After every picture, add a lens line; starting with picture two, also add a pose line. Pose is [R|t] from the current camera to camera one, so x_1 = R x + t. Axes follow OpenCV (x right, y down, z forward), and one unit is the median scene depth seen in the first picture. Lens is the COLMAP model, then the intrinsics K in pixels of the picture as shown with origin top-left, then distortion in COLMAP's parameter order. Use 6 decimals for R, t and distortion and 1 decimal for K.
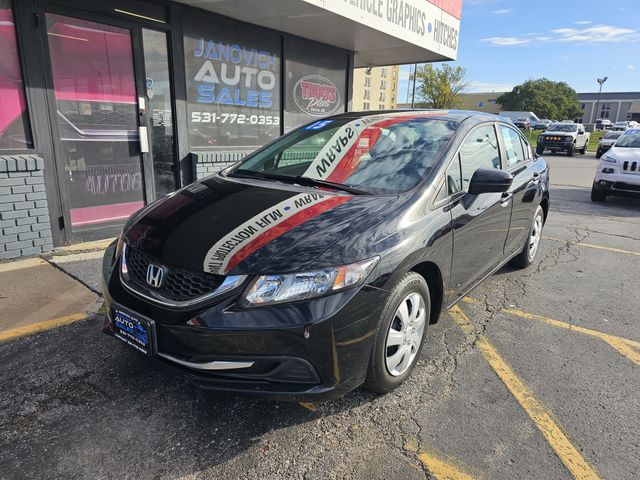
lens RADIAL K [[429.7, 0, 323.7], [0, 429.7, 245.0], [0, 0, 1]] dist [0.024282, -0.031029]
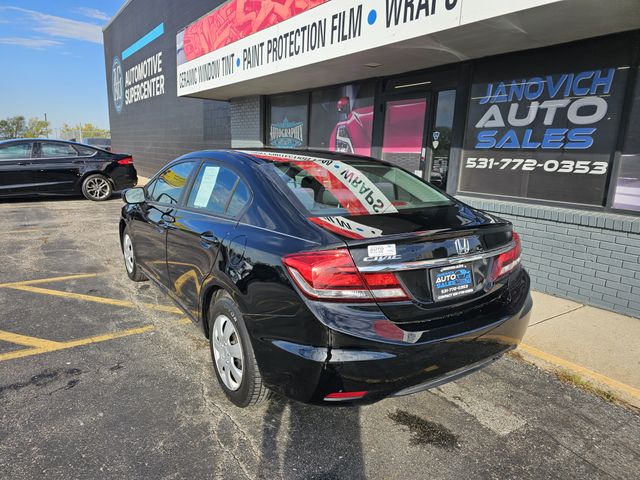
lens RADIAL K [[429.7, 0, 303.1], [0, 429.7, 235.1], [0, 0, 1]] dist [0.024282, -0.031029]
pose [[-0.329749, 0.138394, -0.933870, 0.774212], [-0.286071, 0.928042, 0.238541, -0.260876], [0.899683, 0.345812, -0.266431, 0.947412]]
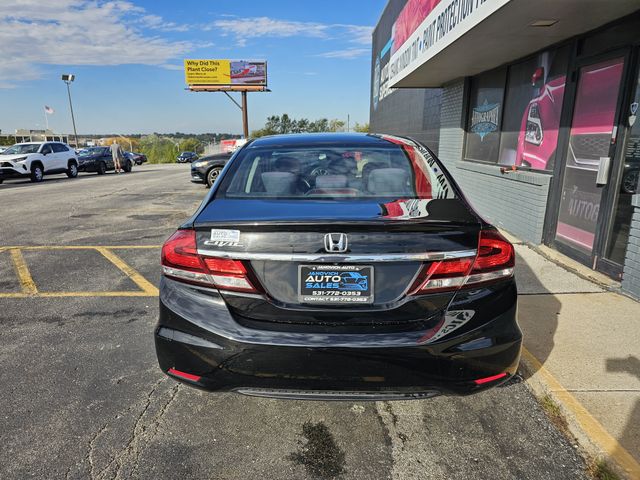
lens RADIAL K [[429.7, 0, 315.9], [0, 429.7, 238.3], [0, 0, 1]] dist [0.024282, -0.031029]
pose [[-0.813283, 0.099454, -0.573305, 0.550865], [-0.174338, 0.898371, 0.403158, -0.330815], [0.555136, 0.427831, -0.713292, 1.203296]]
